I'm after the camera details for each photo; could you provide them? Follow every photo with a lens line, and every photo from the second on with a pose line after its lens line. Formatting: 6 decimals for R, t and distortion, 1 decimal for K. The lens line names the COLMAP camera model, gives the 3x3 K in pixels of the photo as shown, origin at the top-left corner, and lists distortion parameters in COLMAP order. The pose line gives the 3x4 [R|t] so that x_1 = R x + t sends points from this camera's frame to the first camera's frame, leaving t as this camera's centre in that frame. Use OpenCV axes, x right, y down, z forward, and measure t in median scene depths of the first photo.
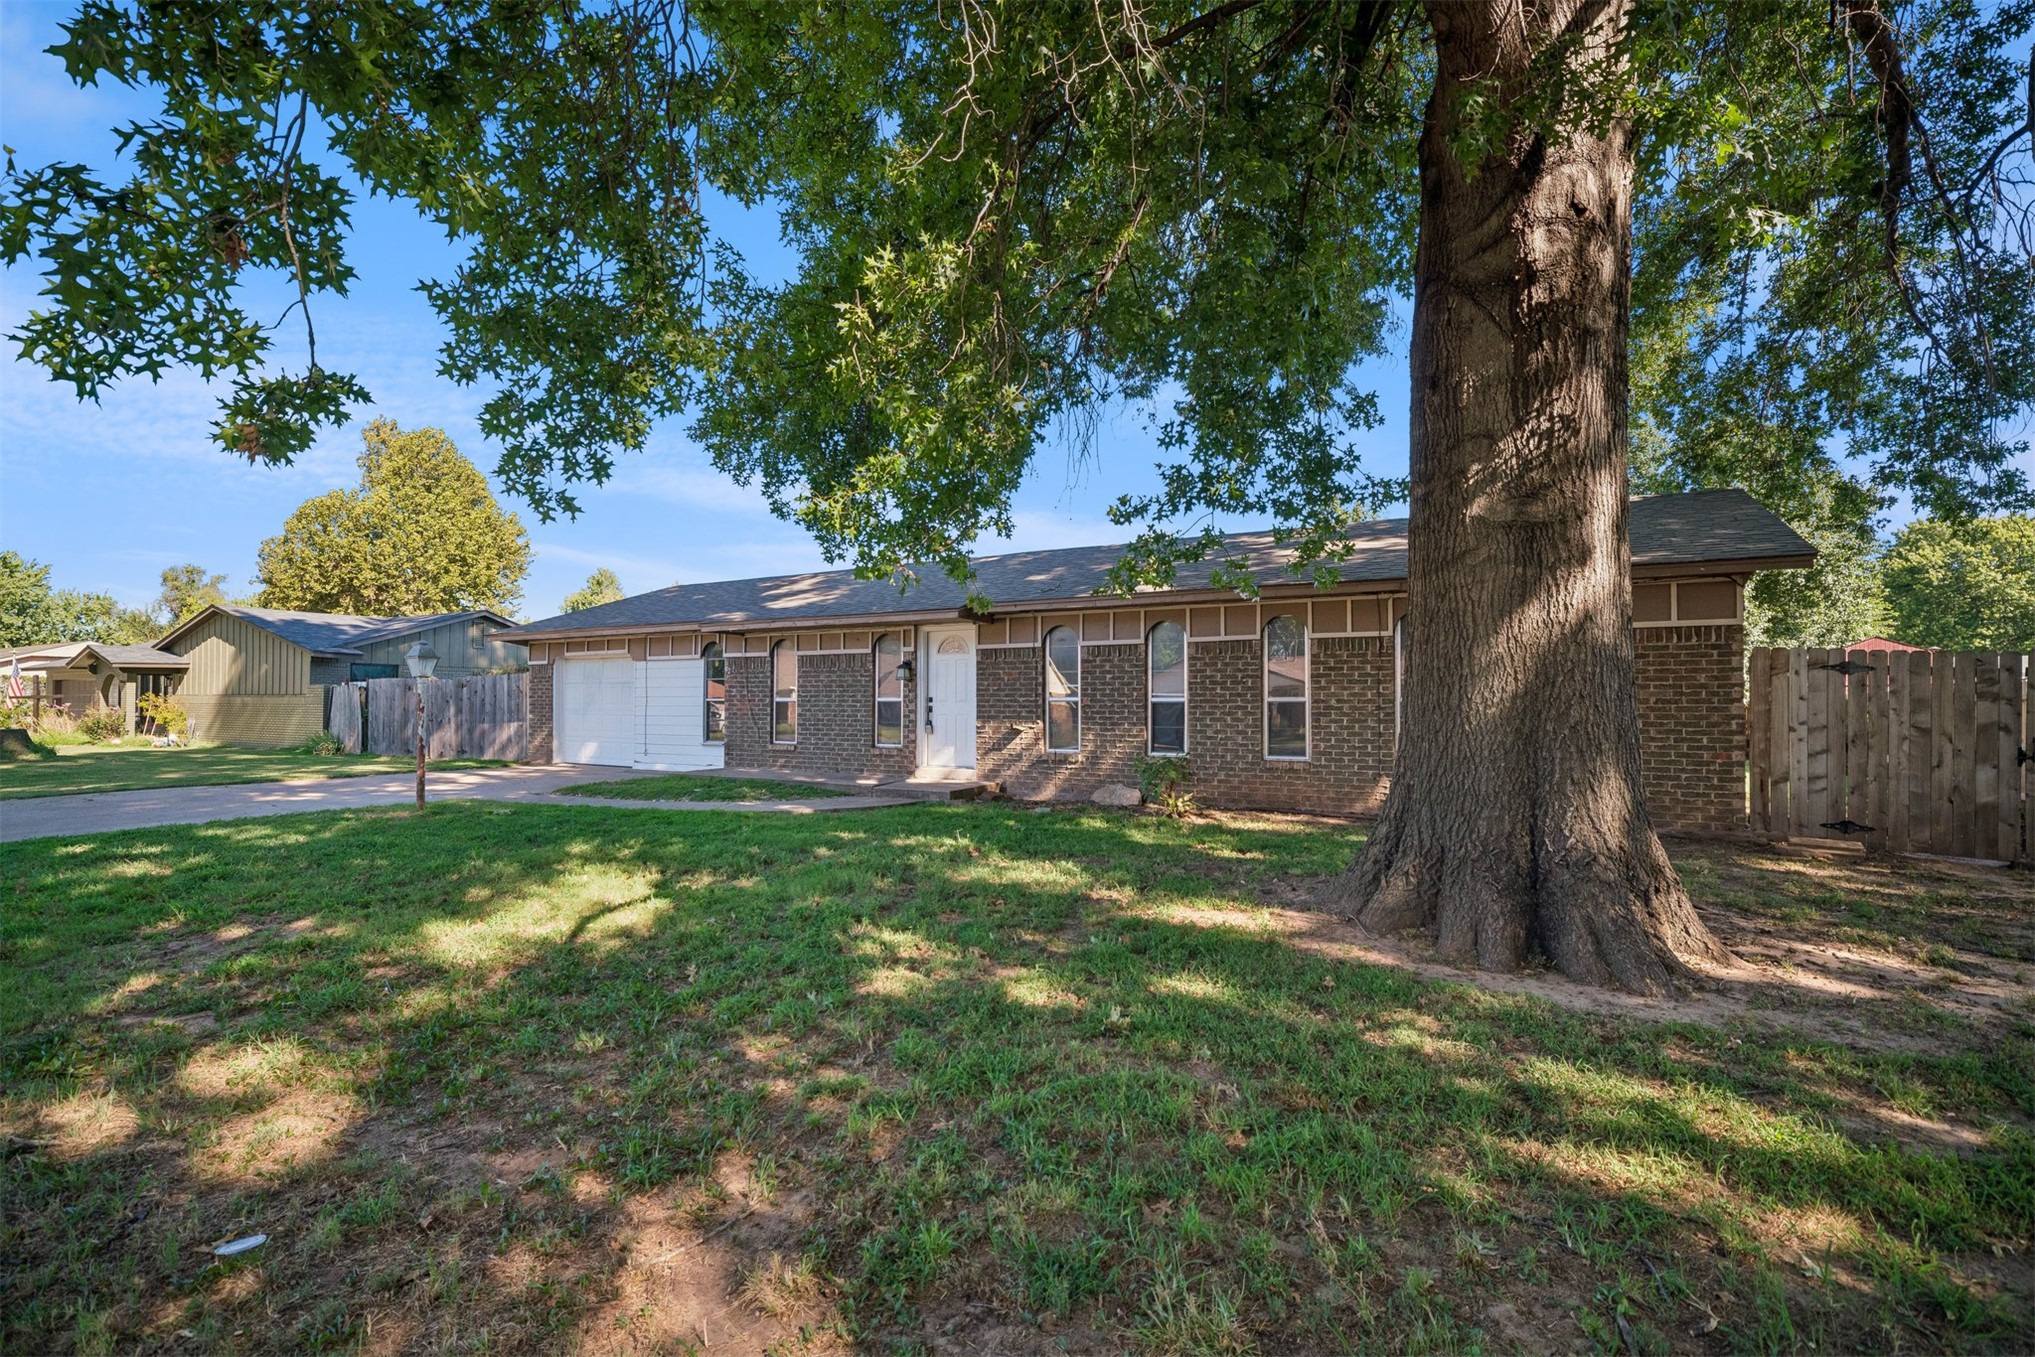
lens RADIAL K [[937.5, 0, 1026.5], [0, 937.5, 689.0], [0, 0, 1]] dist [-0.020548, 0.013861]
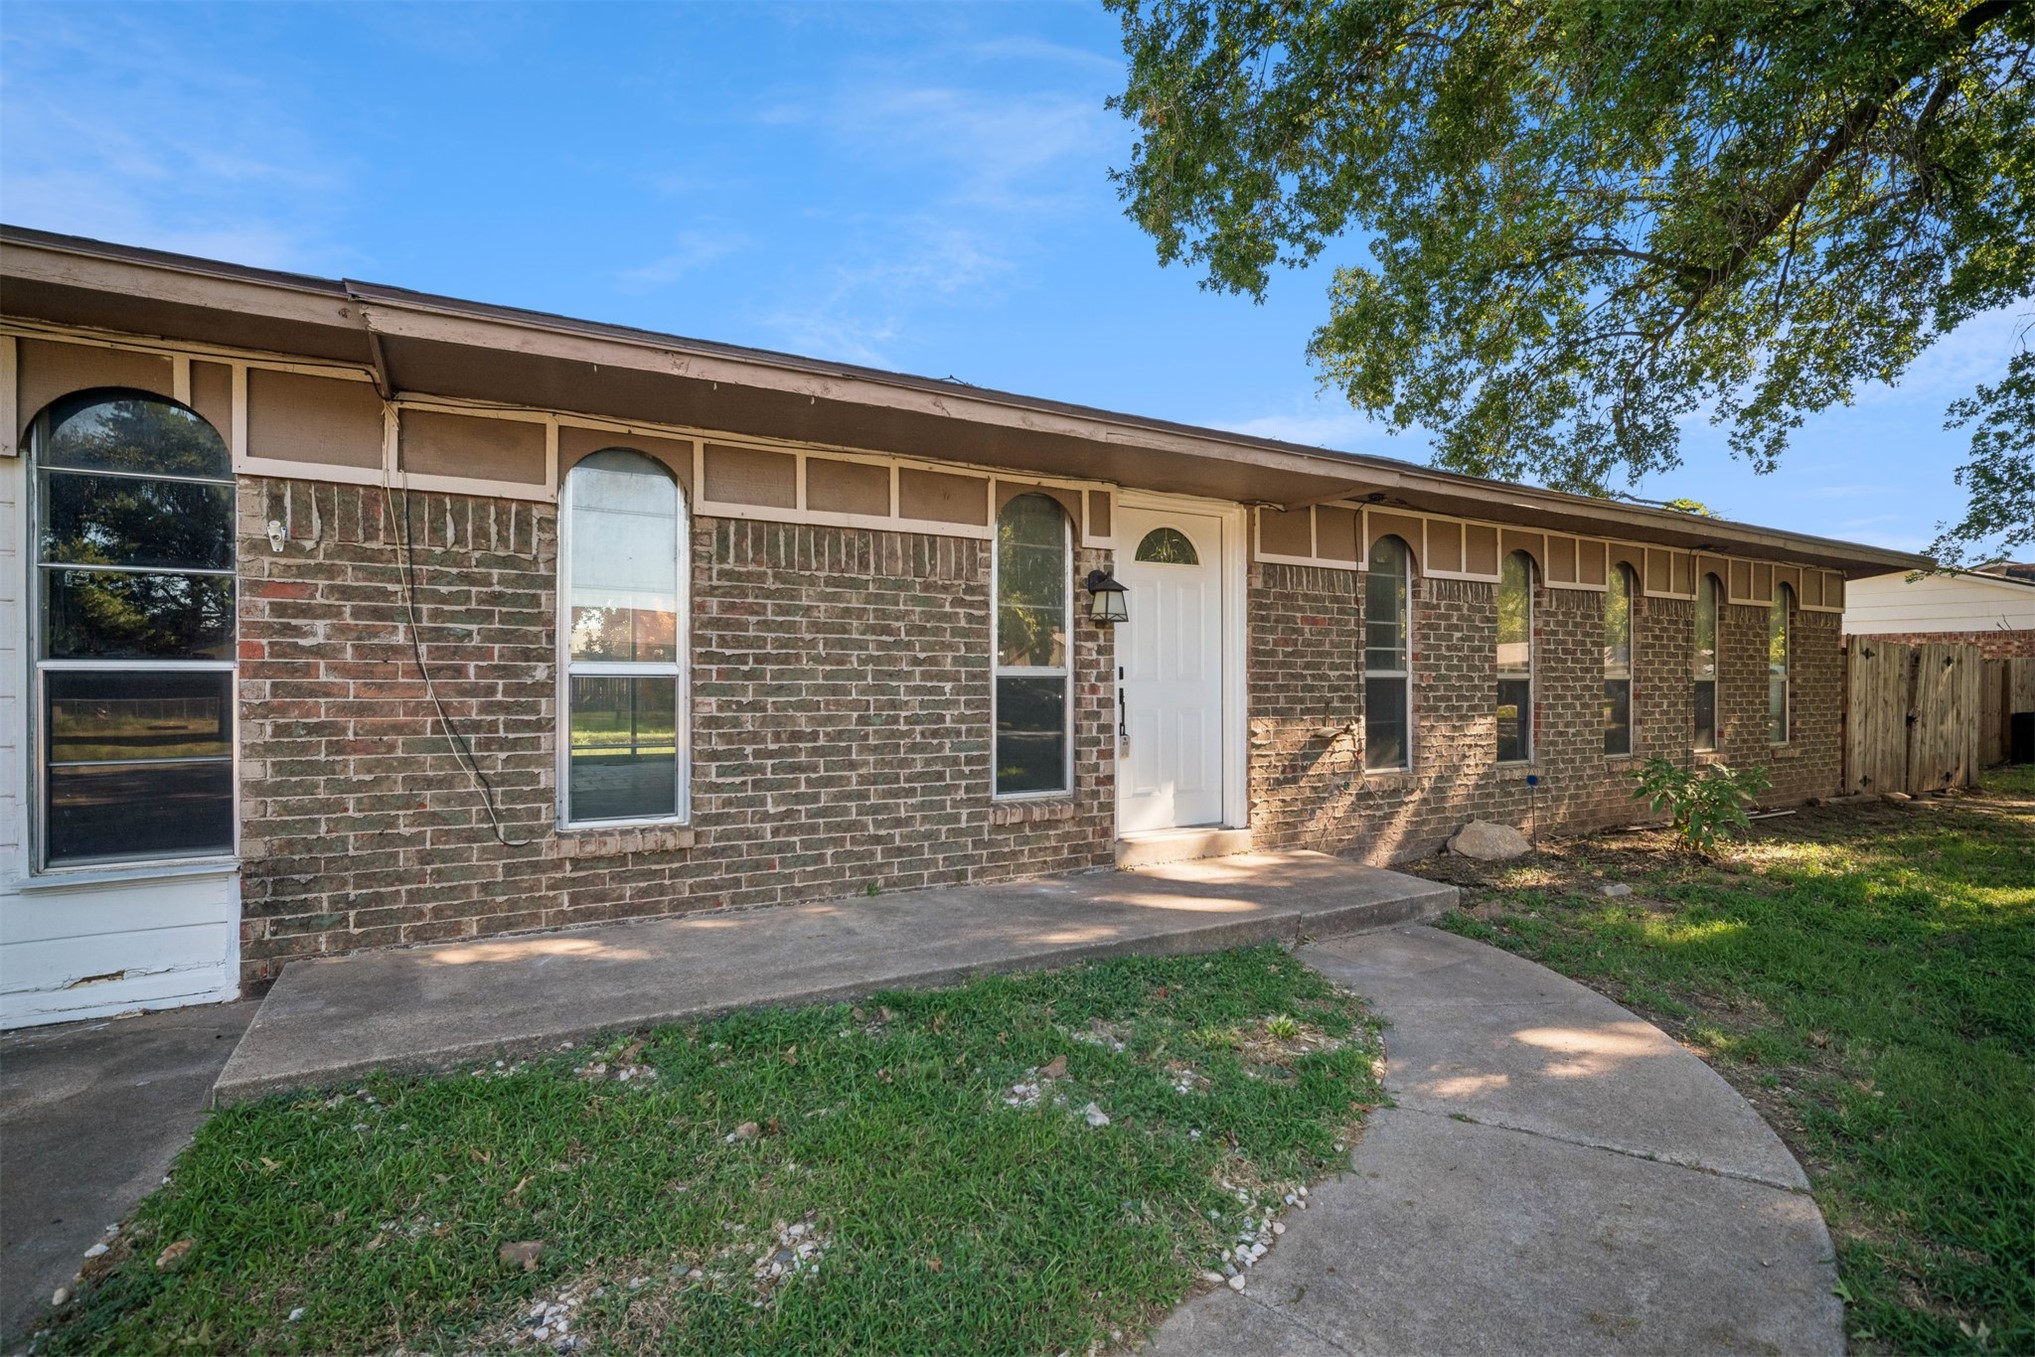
lens RADIAL K [[937.5, 0, 1026.5], [0, 937.5, 689.0], [0, 0, 1]] dist [-0.020548, 0.013861]
pose [[0.517009, -0.008917, 0.855934, -0.515496], [-0.015712, 0.999678, 0.019905, 0.011807], [-0.855836, -0.023740, 0.516702, 0.895429]]
